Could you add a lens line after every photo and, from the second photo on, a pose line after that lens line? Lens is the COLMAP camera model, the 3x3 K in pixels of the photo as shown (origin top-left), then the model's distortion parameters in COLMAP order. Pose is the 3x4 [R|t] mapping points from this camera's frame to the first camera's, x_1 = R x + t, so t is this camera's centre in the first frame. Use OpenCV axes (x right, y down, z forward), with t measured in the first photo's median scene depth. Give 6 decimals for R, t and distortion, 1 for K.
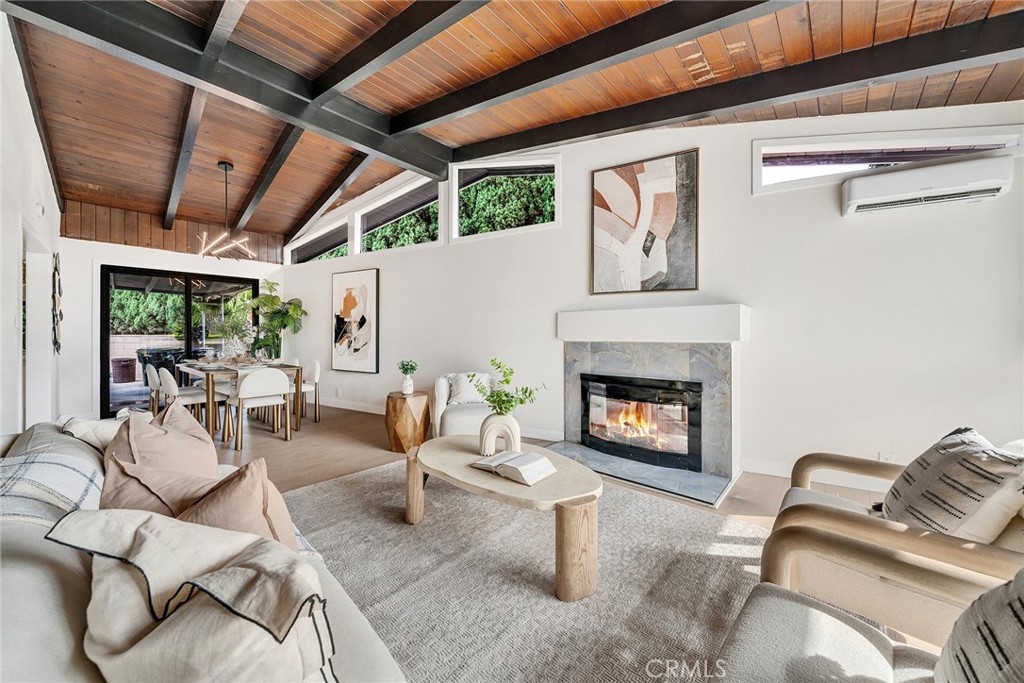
lens RADIAL K [[355.6, 0, 510.8], [0, 355.6, 333.5], [0, 0, 1]] dist [0.000570, -0.000206]
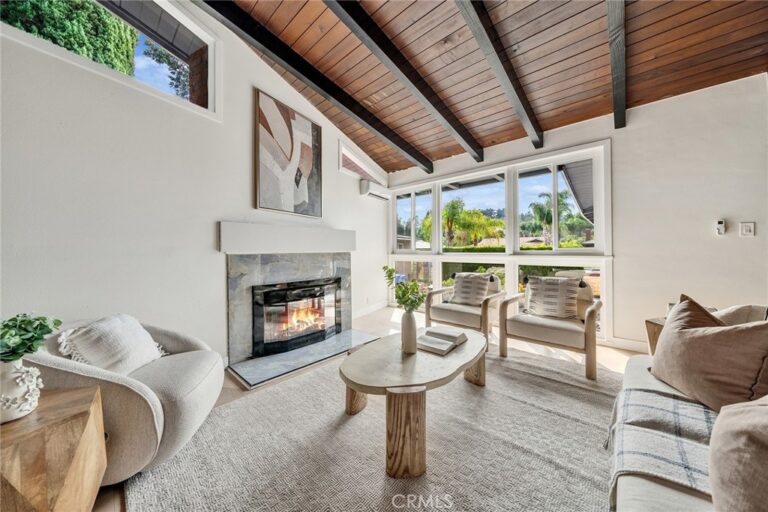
lens RADIAL K [[266.7, 0, 391.7], [0, 266.7, 248.8], [0, 0, 1]] dist [0.000570, -0.000206]
pose [[-0.018992, 0.014162, 0.999719, -0.374018], [0.017071, 0.999759, -0.013838, 0.016945], [-0.999674, 0.016804, -0.019229, 0.434398]]
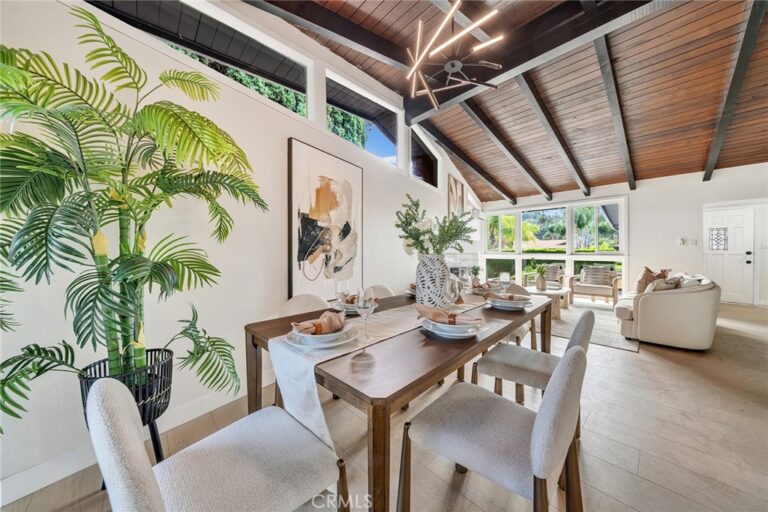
lens RADIAL K [[266.7, 0, 398.5], [0, 266.7, 251.2], [0, 0, 1]] dist [0.000570, -0.000206]
pose [[0.040284, 0.010681, 0.999131, -0.958426], [0.008430, 0.999904, -0.011029, 0.017950], [-0.999153, 0.008867, 0.040190, 0.858268]]
